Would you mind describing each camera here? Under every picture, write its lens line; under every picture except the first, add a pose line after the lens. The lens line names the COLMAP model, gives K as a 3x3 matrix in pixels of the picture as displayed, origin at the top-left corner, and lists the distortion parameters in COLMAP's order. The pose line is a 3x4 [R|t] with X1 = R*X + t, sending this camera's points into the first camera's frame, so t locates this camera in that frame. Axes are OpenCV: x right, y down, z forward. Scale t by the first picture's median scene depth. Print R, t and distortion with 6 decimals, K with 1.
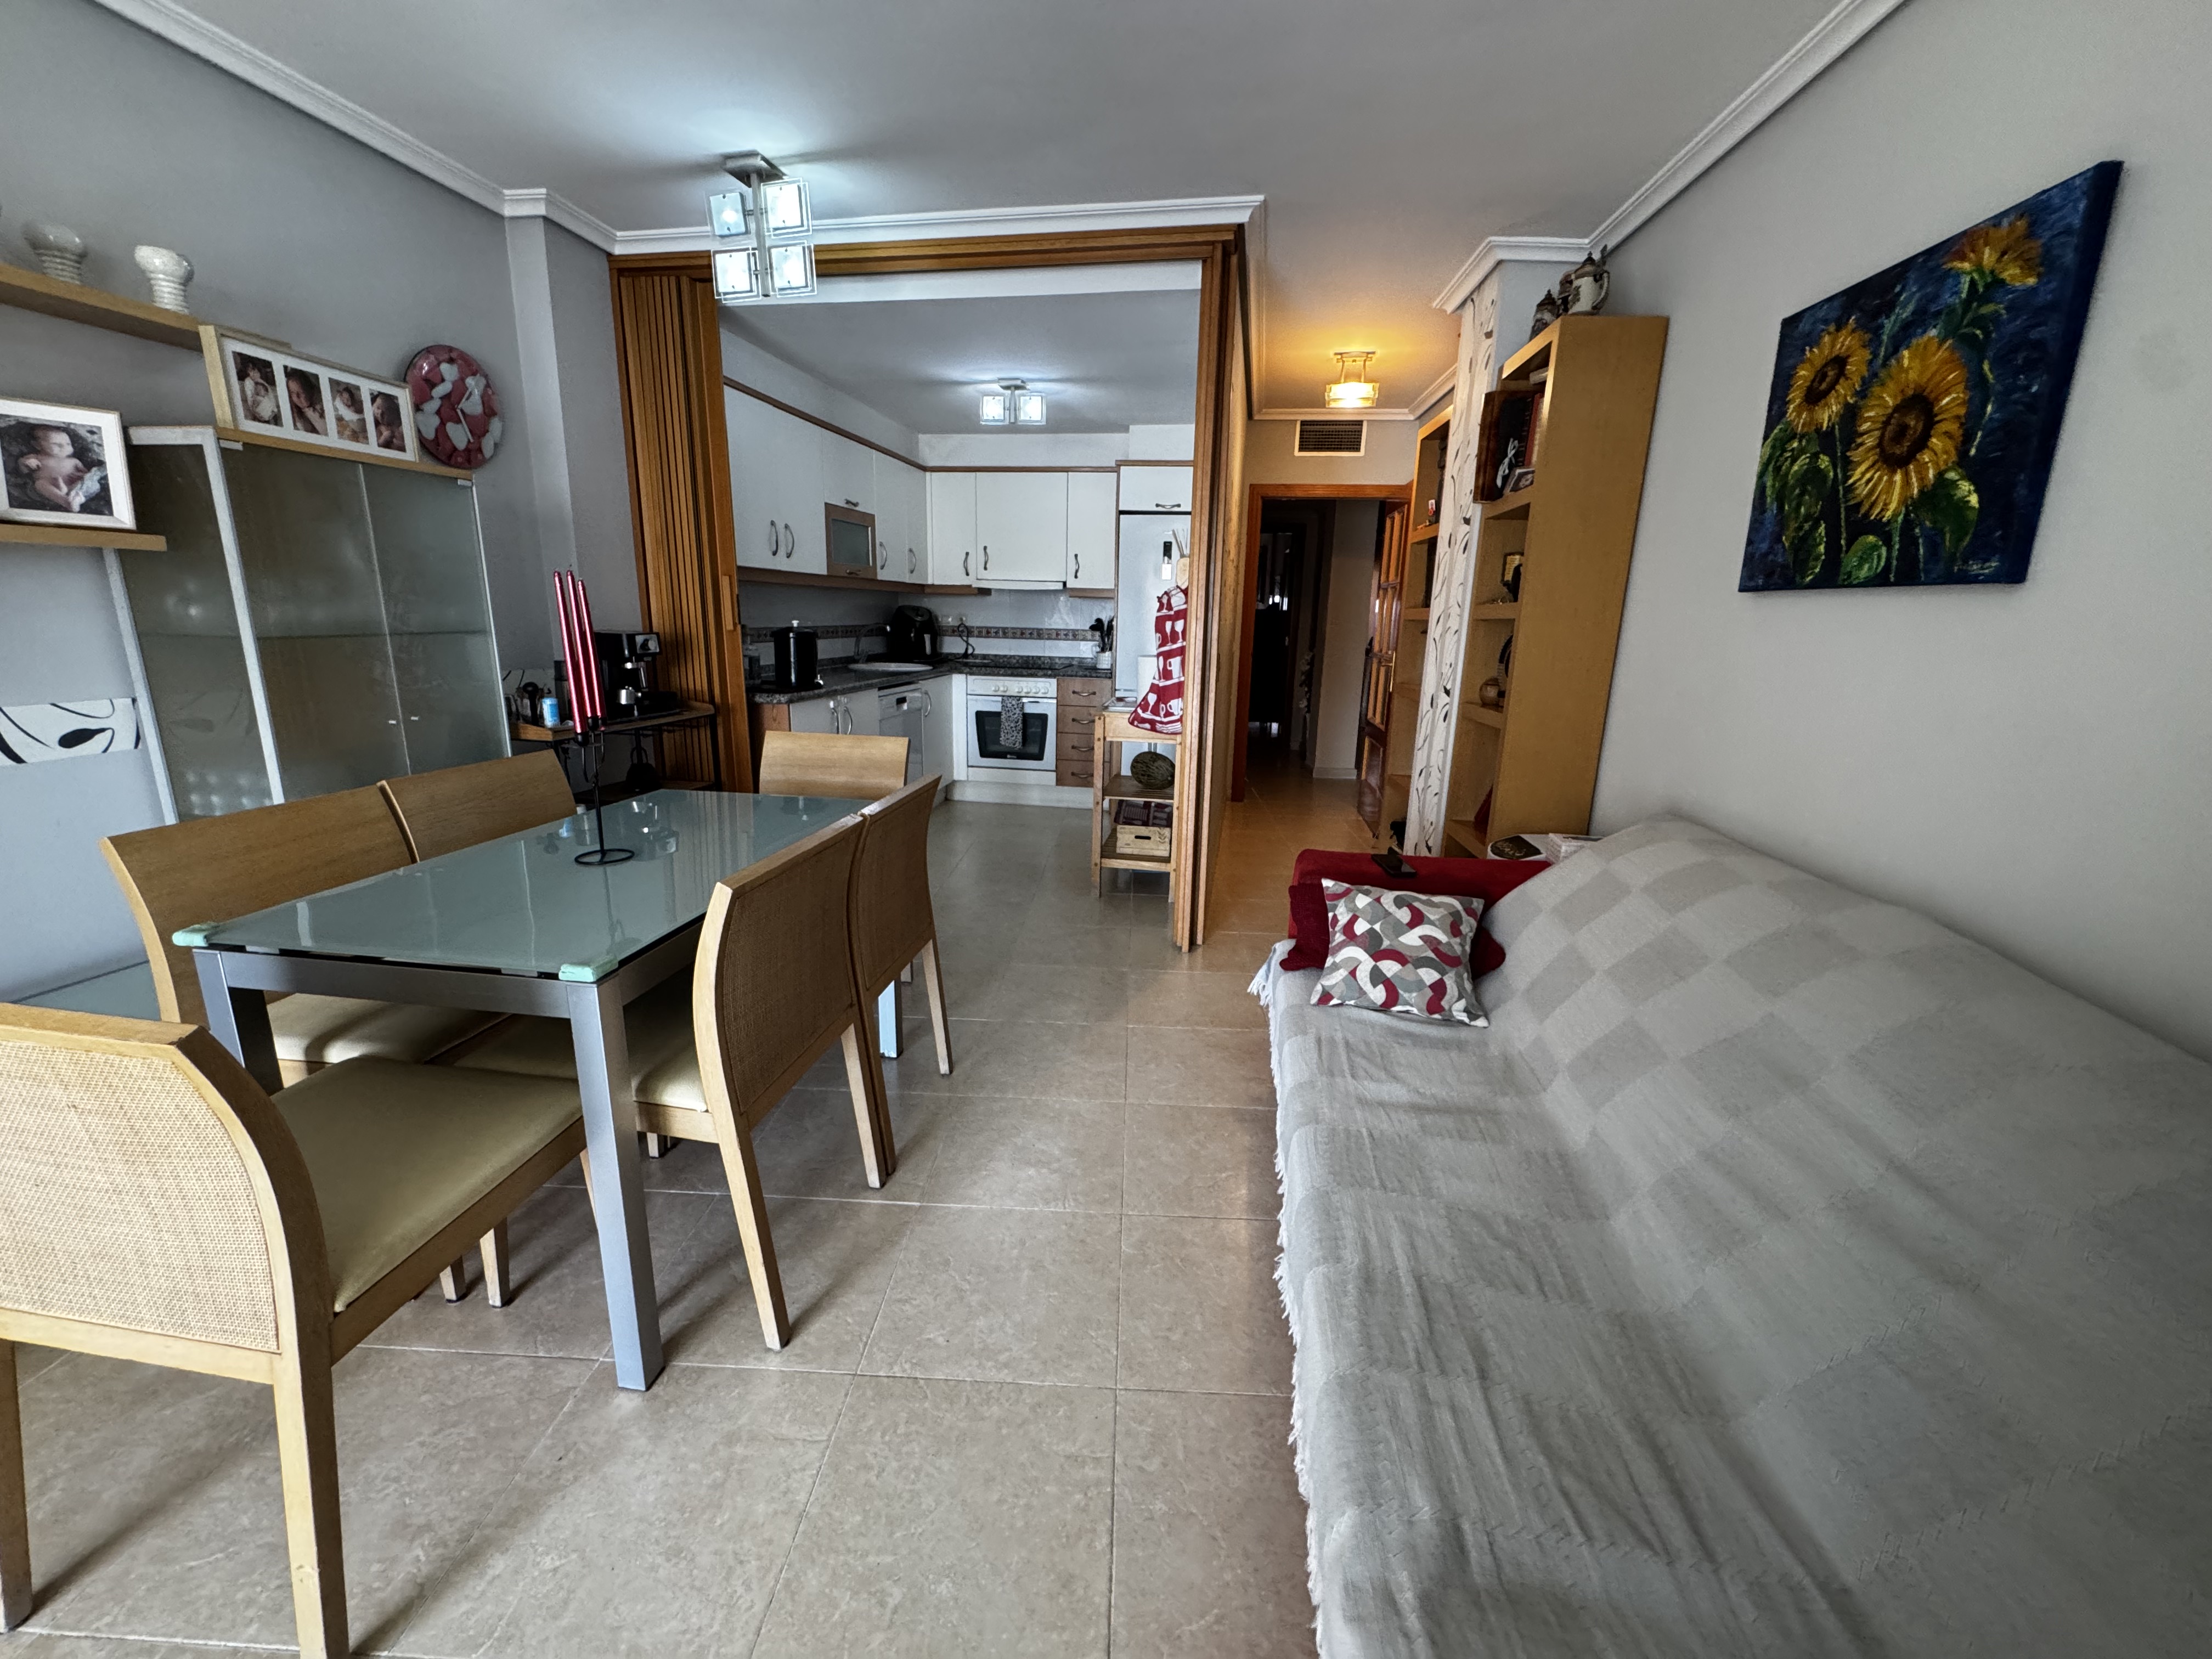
lens RADIAL K [[882.7, 0, 1106.0], [0, 882.7, 829.5], [0, 0, 1]] dist [-0.002372, -0.000361]
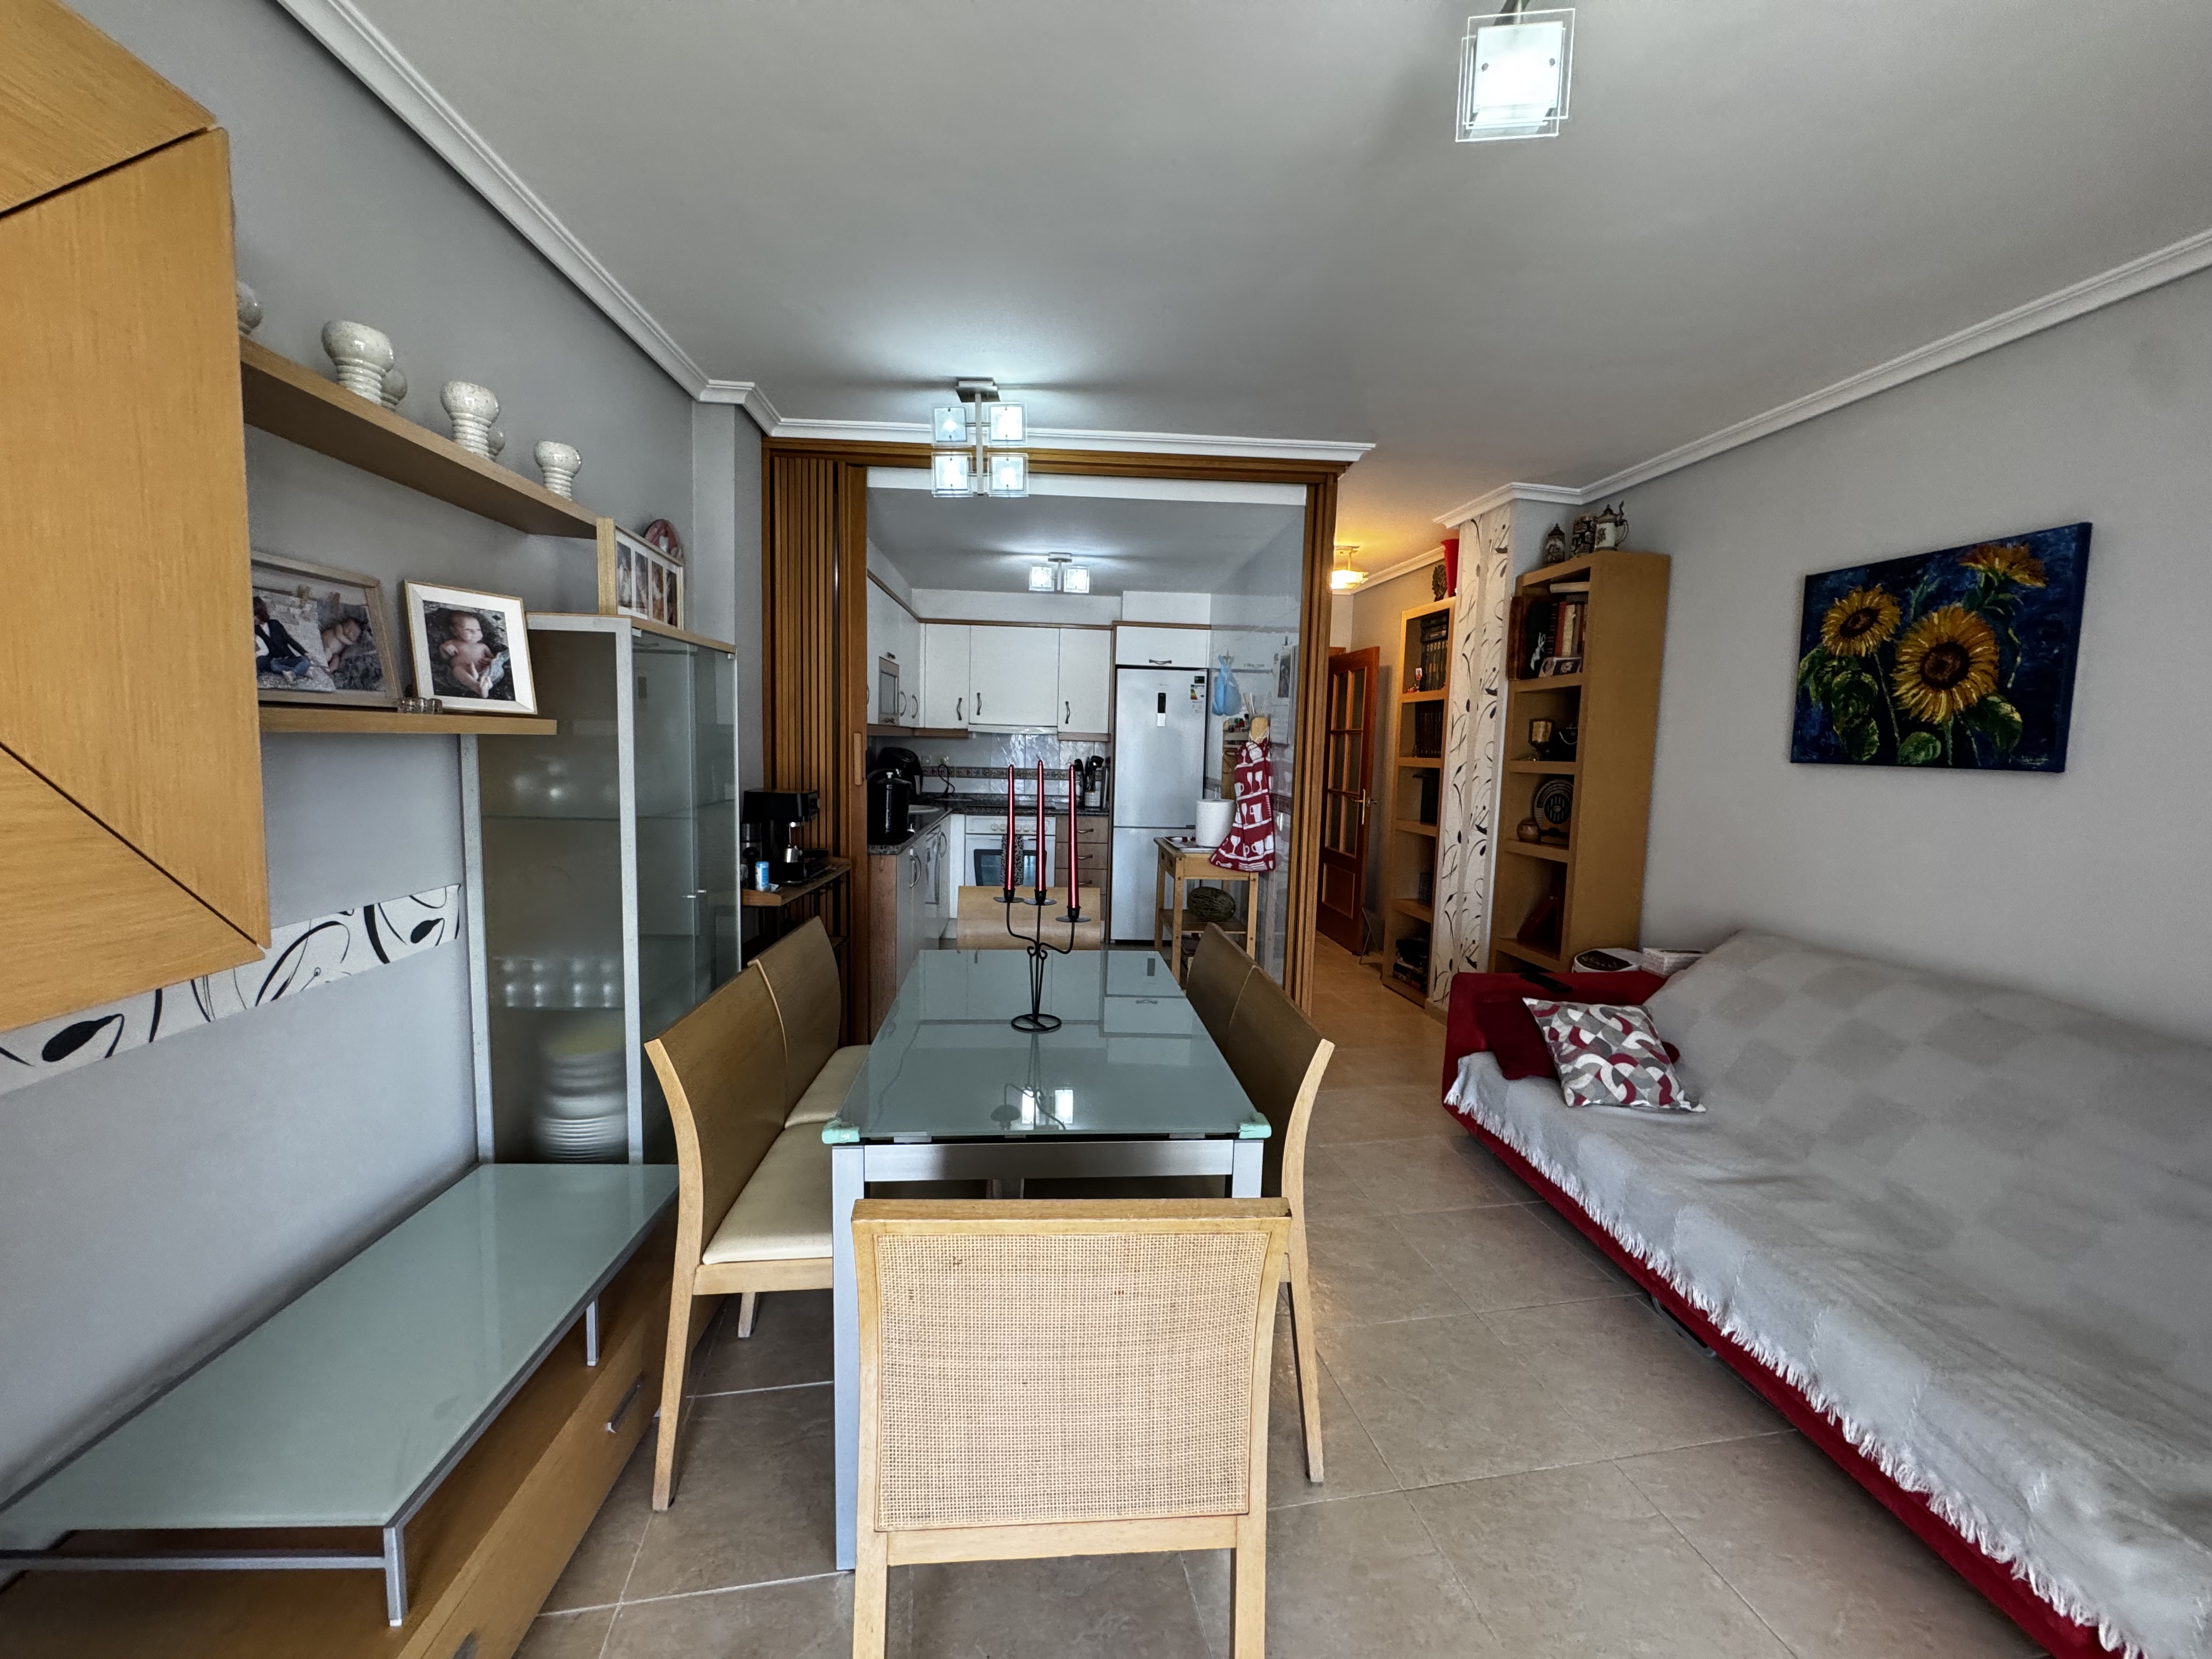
lens RADIAL K [[882.7, 0, 1106.0], [0, 882.7, 829.5], [0, 0, 1]] dist [-0.002372, -0.000361]
pose [[0.973586, -0.021107, 0.227344, -0.670742], [0.051542, 0.990333, -0.128780, -0.053001], [-0.222428, 0.137096, 0.965262, -0.061666]]
